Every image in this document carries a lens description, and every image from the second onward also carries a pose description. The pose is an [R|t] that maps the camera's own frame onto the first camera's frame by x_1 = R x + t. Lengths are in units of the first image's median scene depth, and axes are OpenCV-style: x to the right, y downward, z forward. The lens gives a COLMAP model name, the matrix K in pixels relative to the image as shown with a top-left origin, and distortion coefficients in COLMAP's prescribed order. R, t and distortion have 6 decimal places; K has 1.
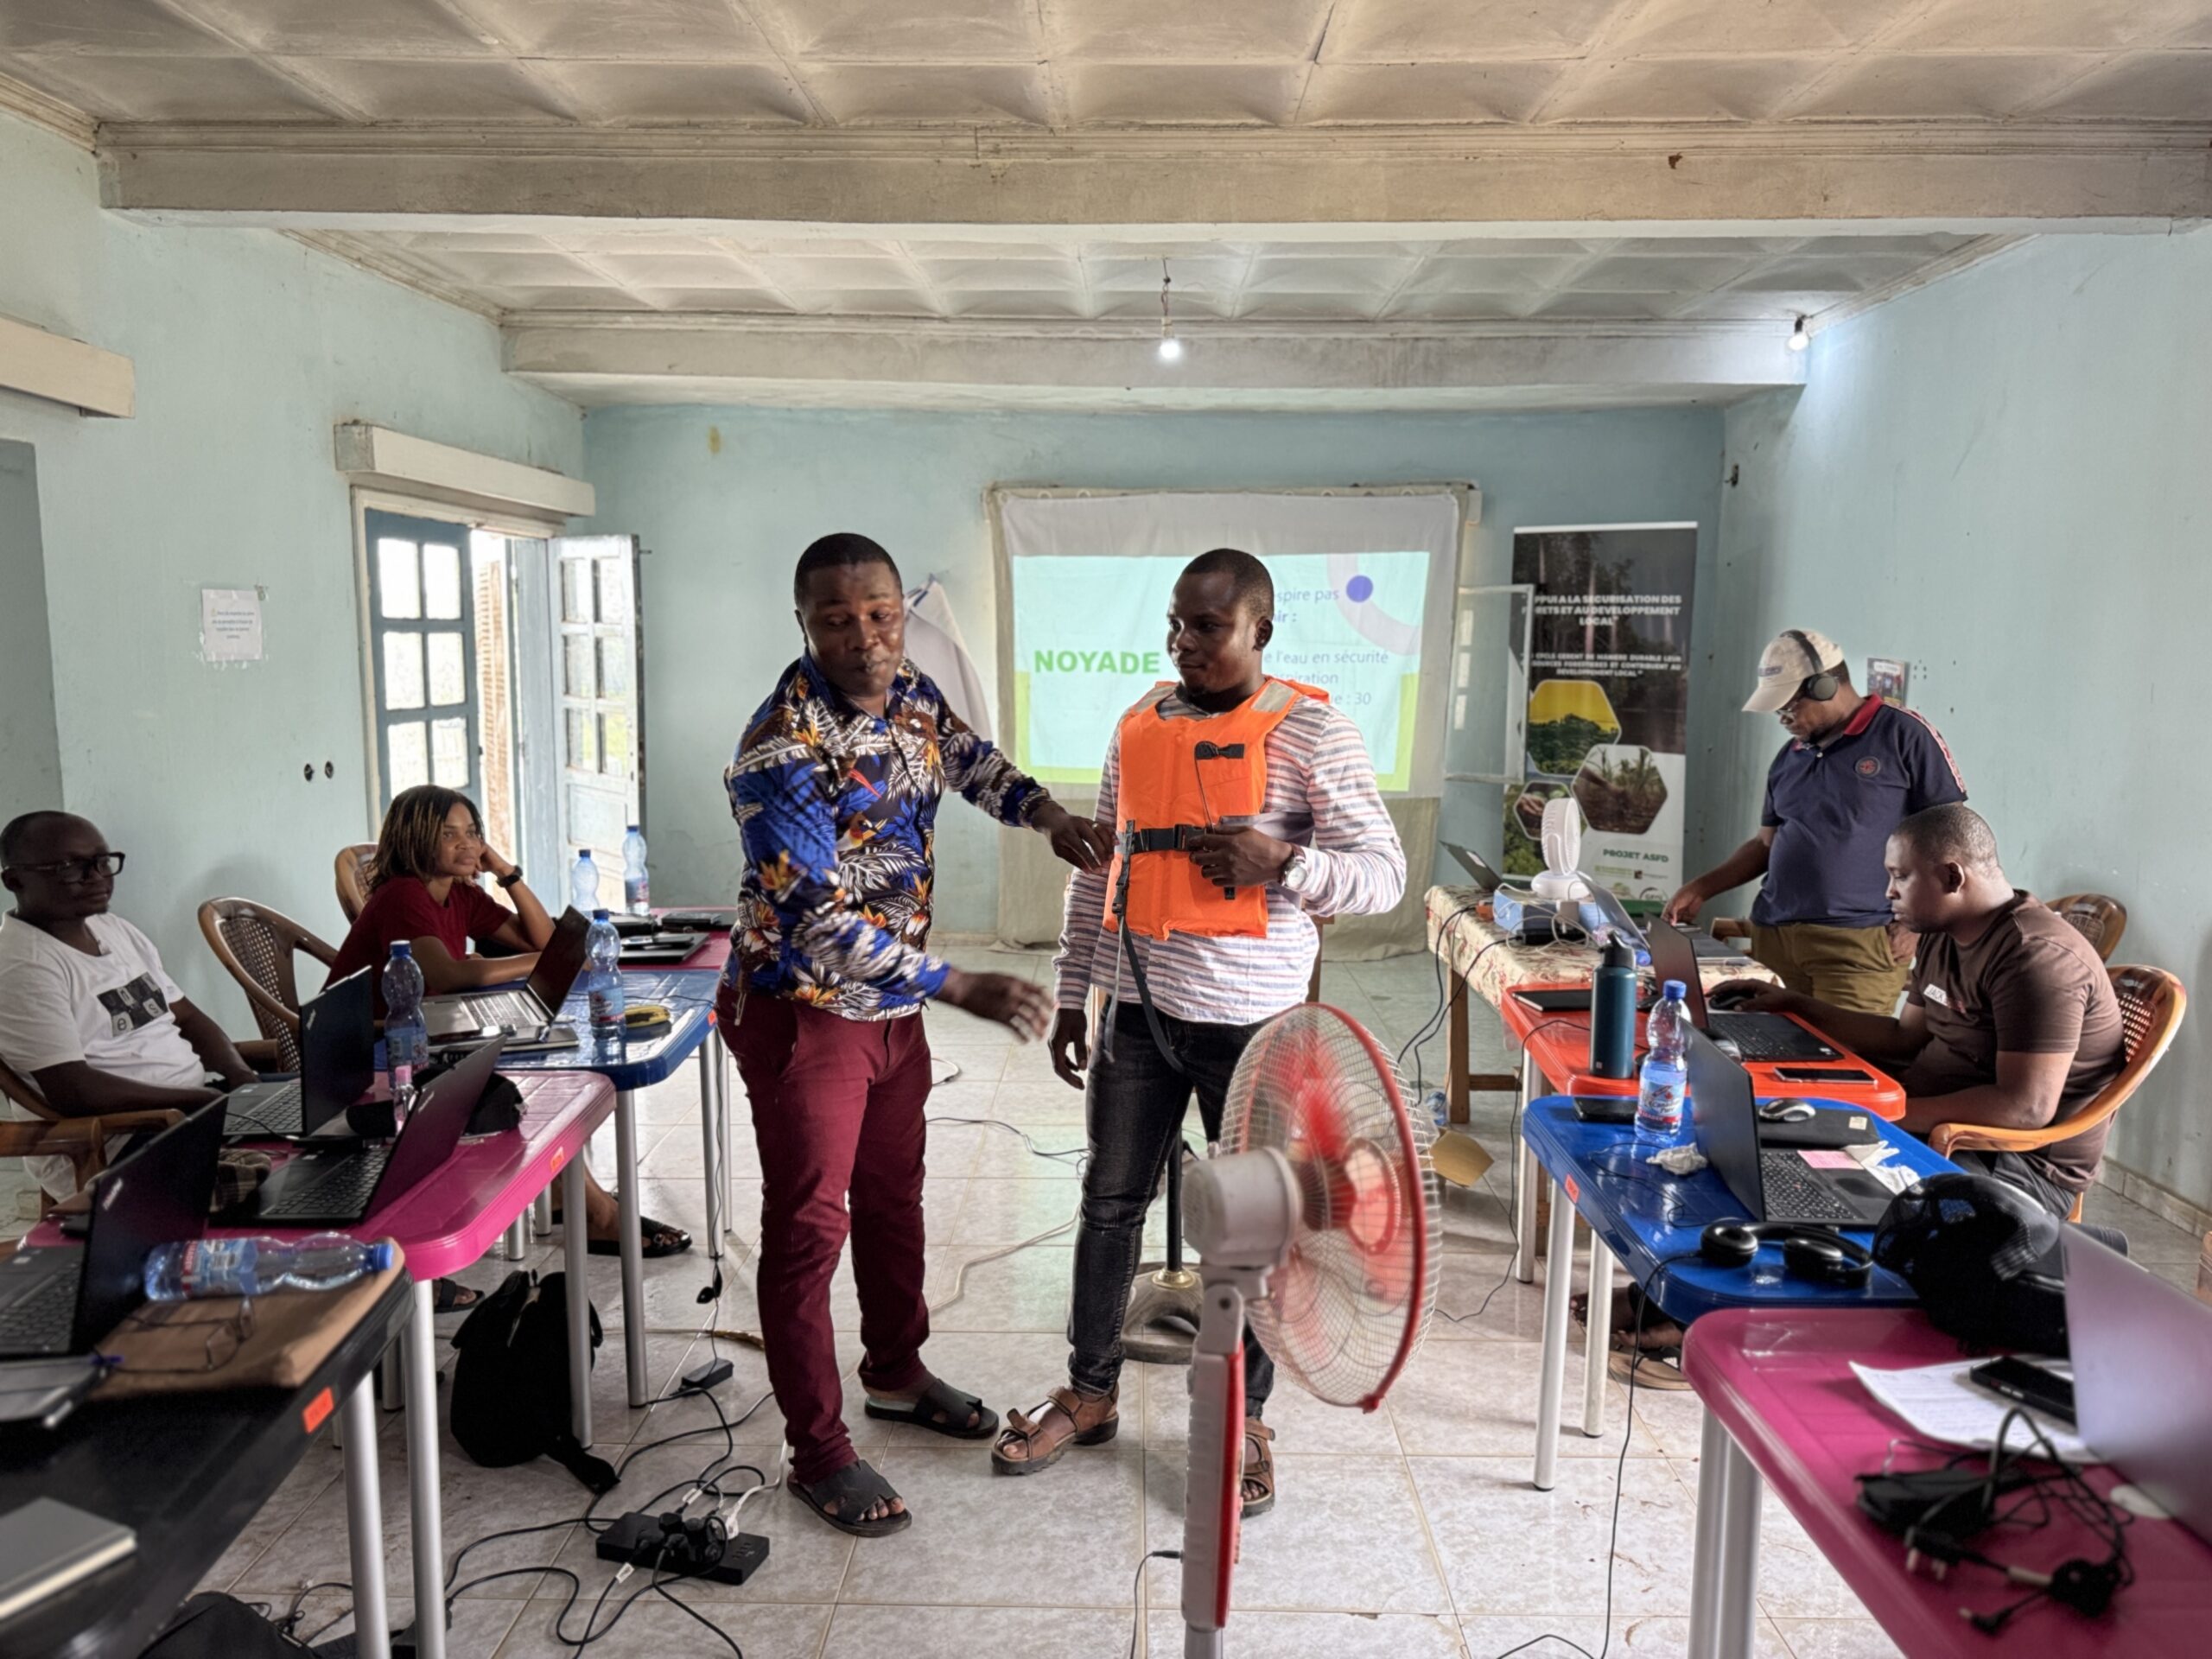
lens RADIAL K [[1530.0, 0, 1076.3], [0, 1530.0, 864.6], [0, 0, 1]] dist [0.028206, -0.033847]
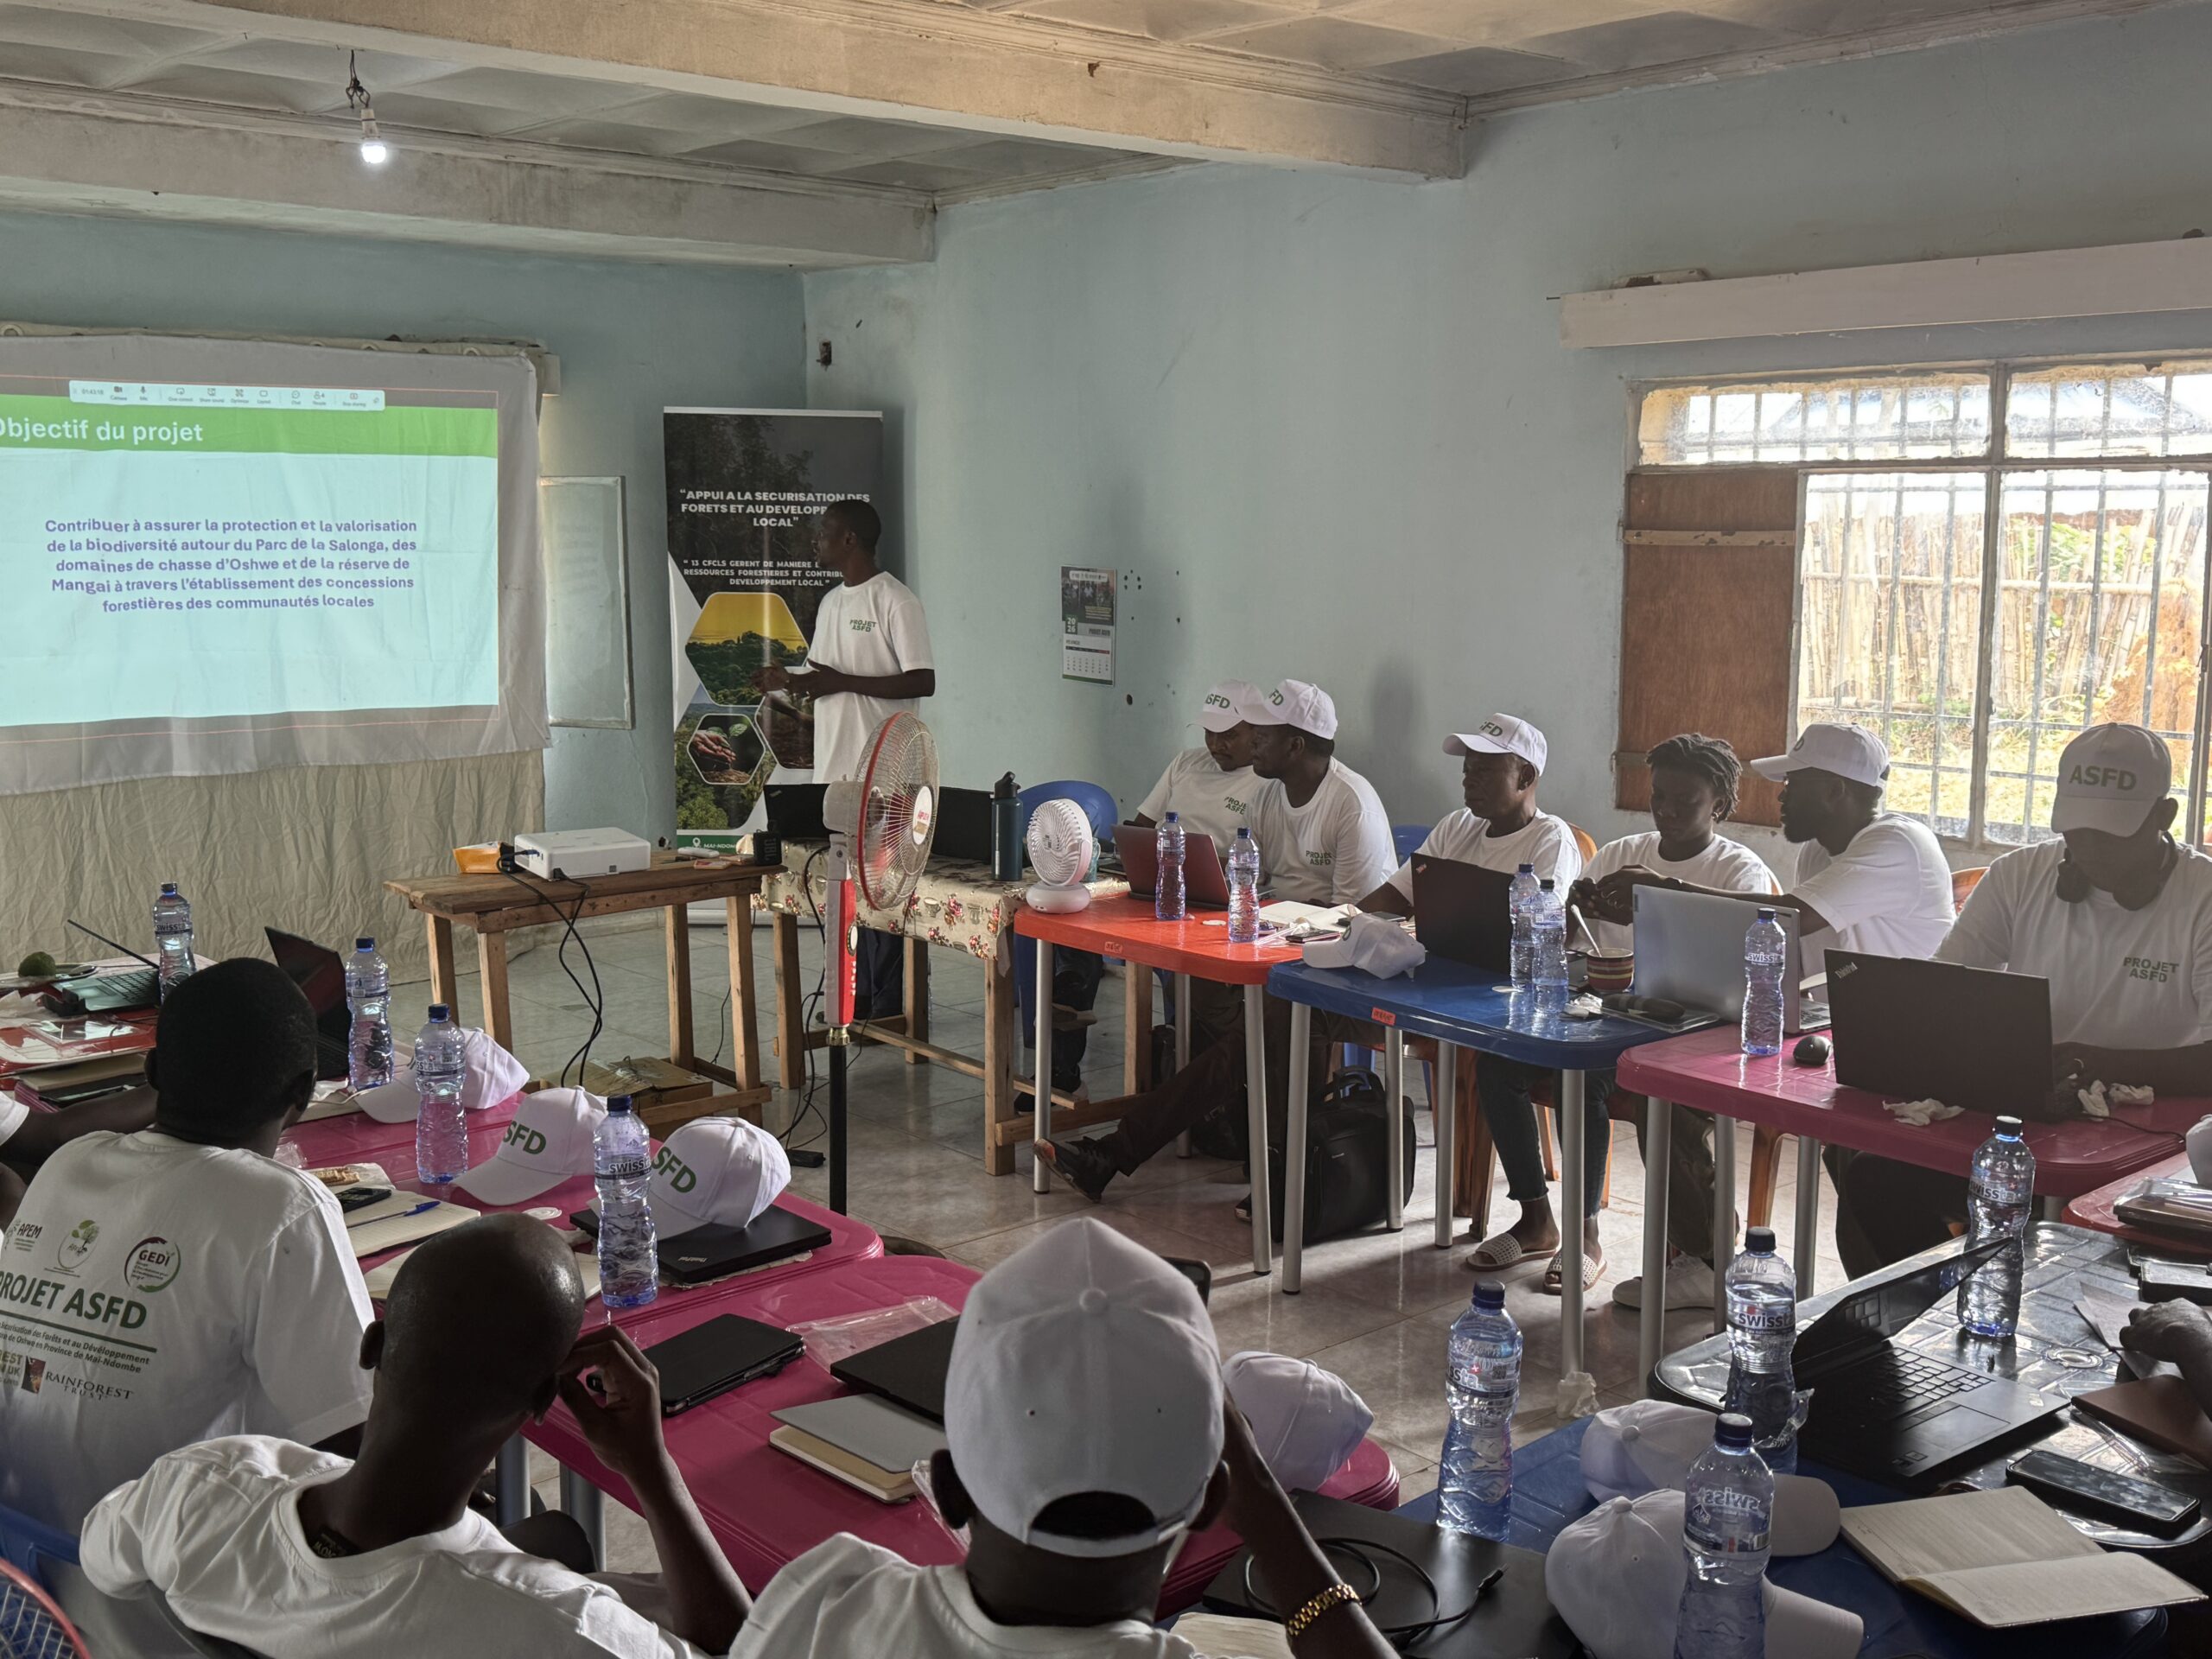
lens RADIAL K [[2153.9, 0, 1117.9], [0, 2153.9, 830.1], [0, 0, 1]] dist [0.078138, 0.000000]
pose [[0.751890, -0.106463, 0.650636, -0.320898], [0.110224, 0.993285, 0.035153, -0.009328], [-0.650009, 0.045284, 0.758576, -0.031595]]
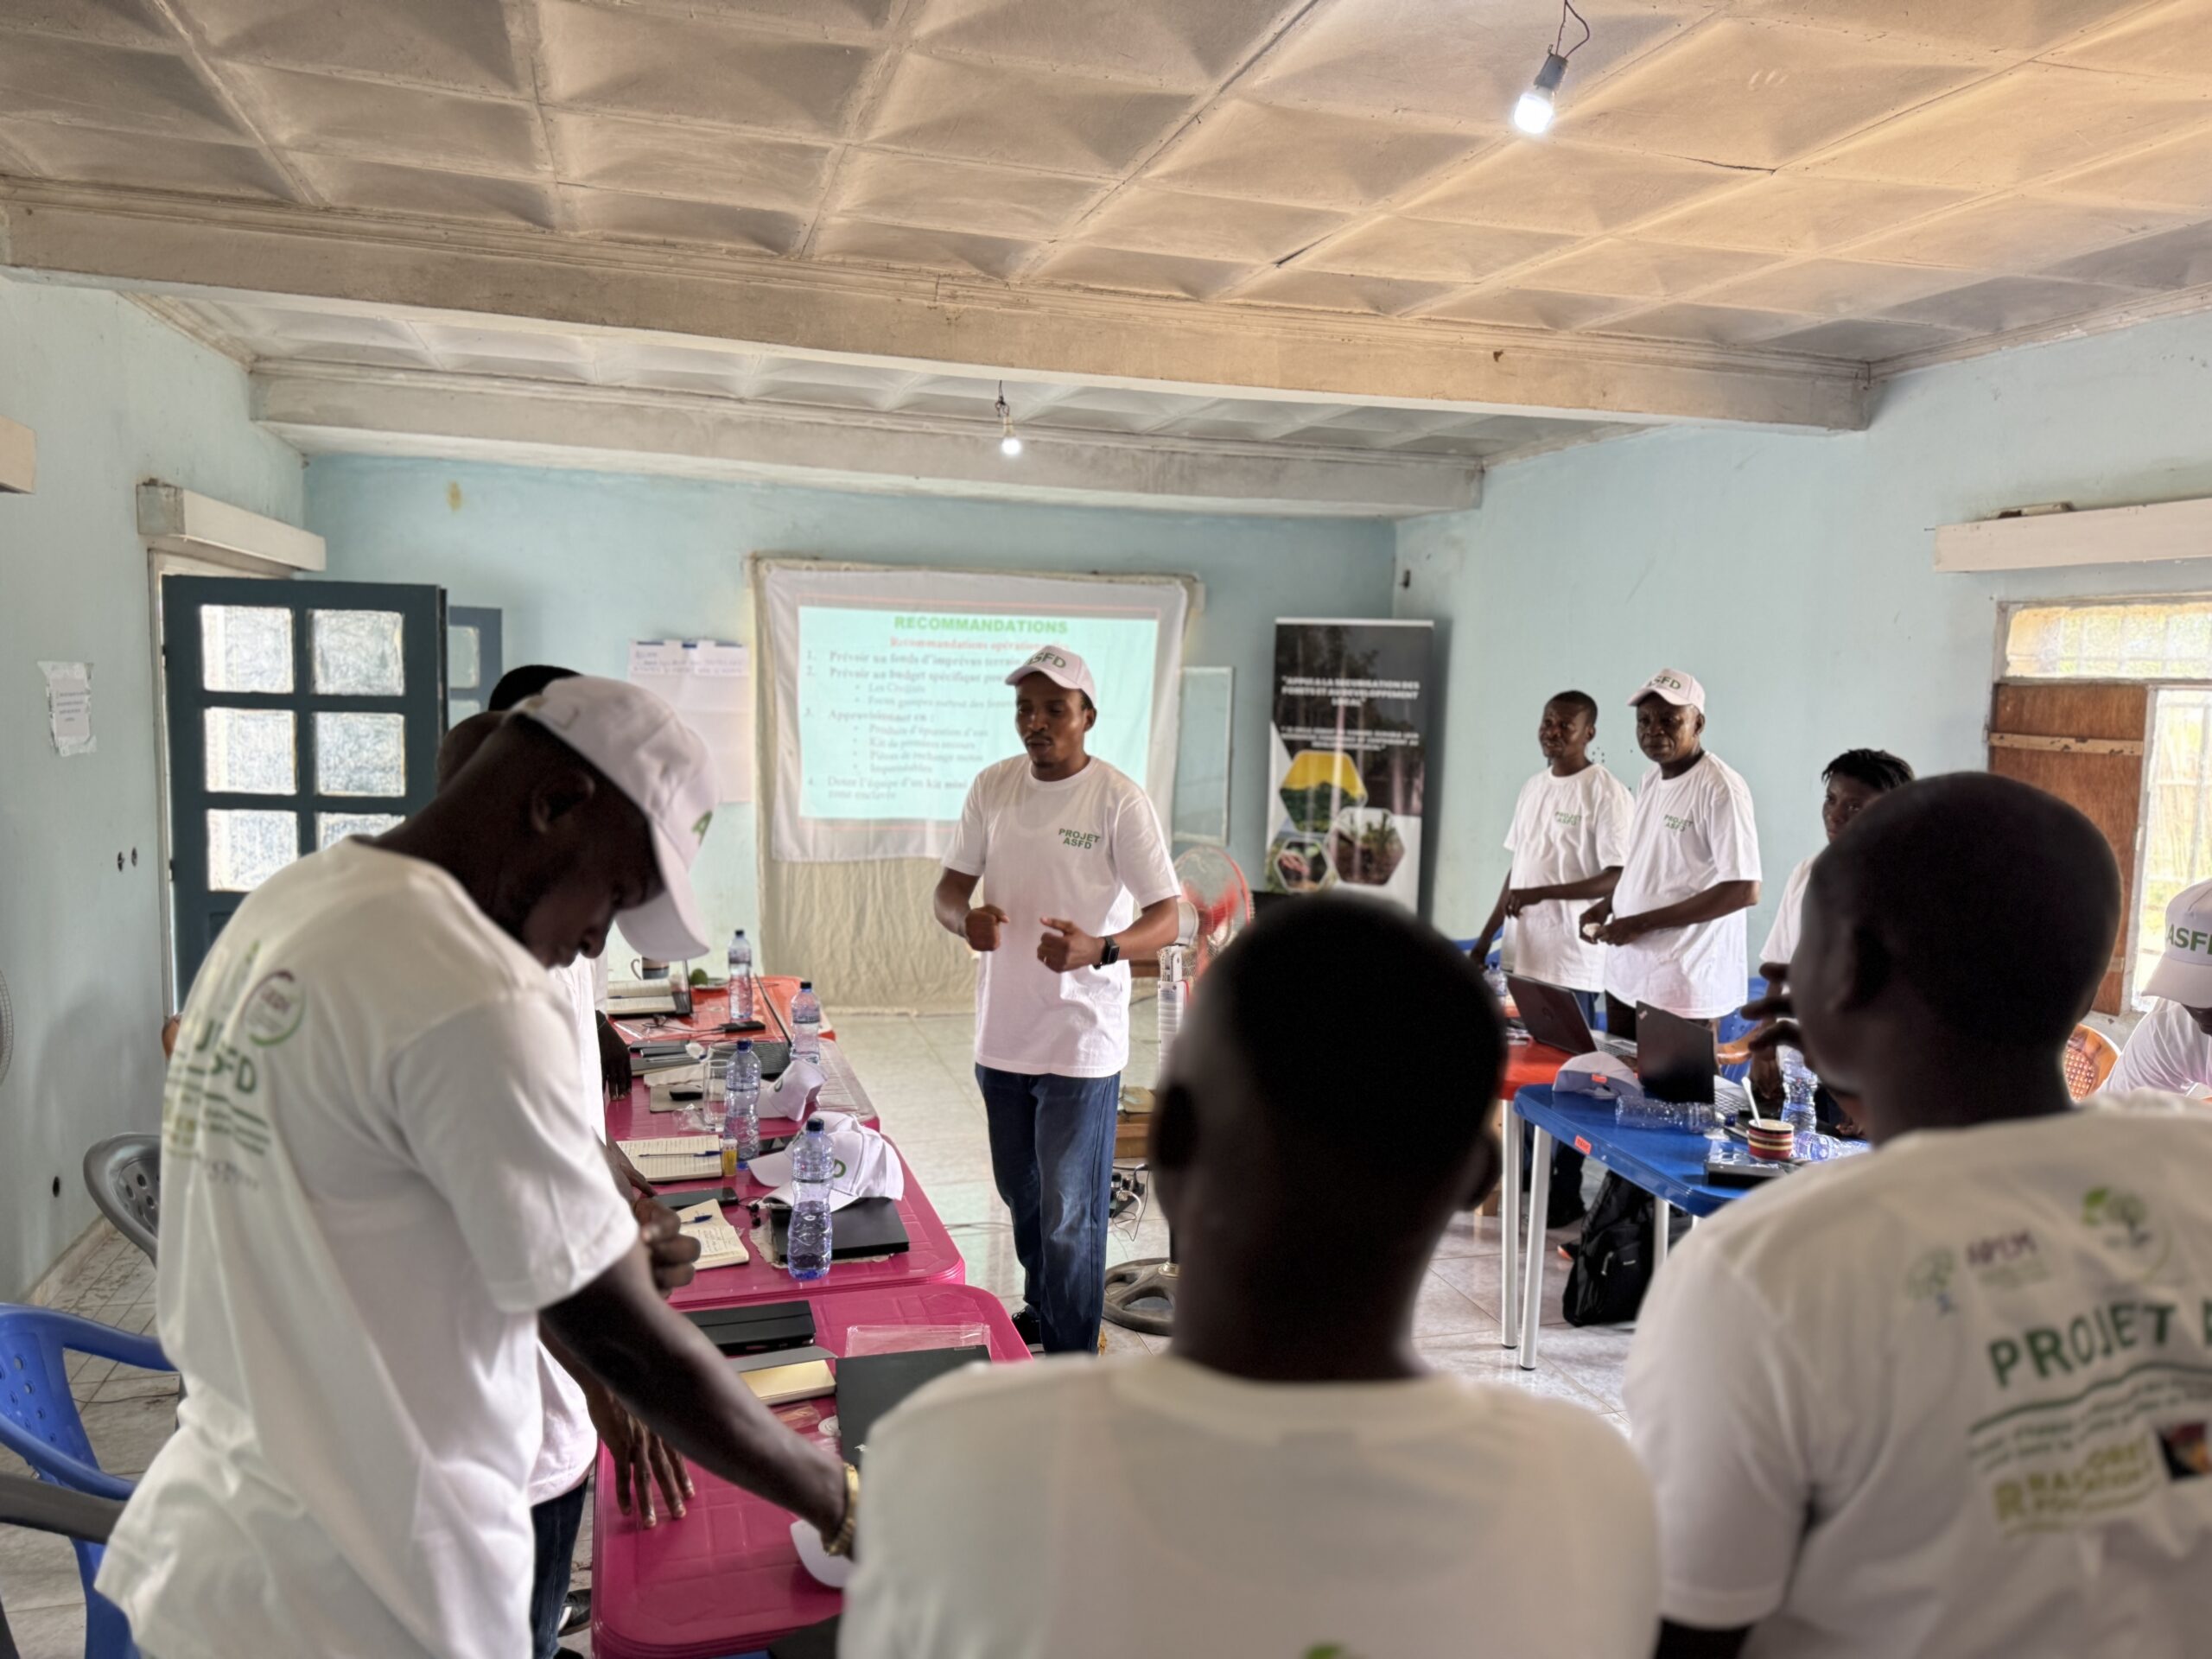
lens RADIAL K [[1530.0, 0, 1117.2], [0, 1530.0, 853.5], [0, 0, 1]] dist [0.028206, -0.033847]
pose [[0.958491, -0.014679, 0.284746, -0.159203], [0.025665, 0.999062, -0.034888, -0.008000], [-0.283966, 0.040748, 0.957968, -0.057890]]
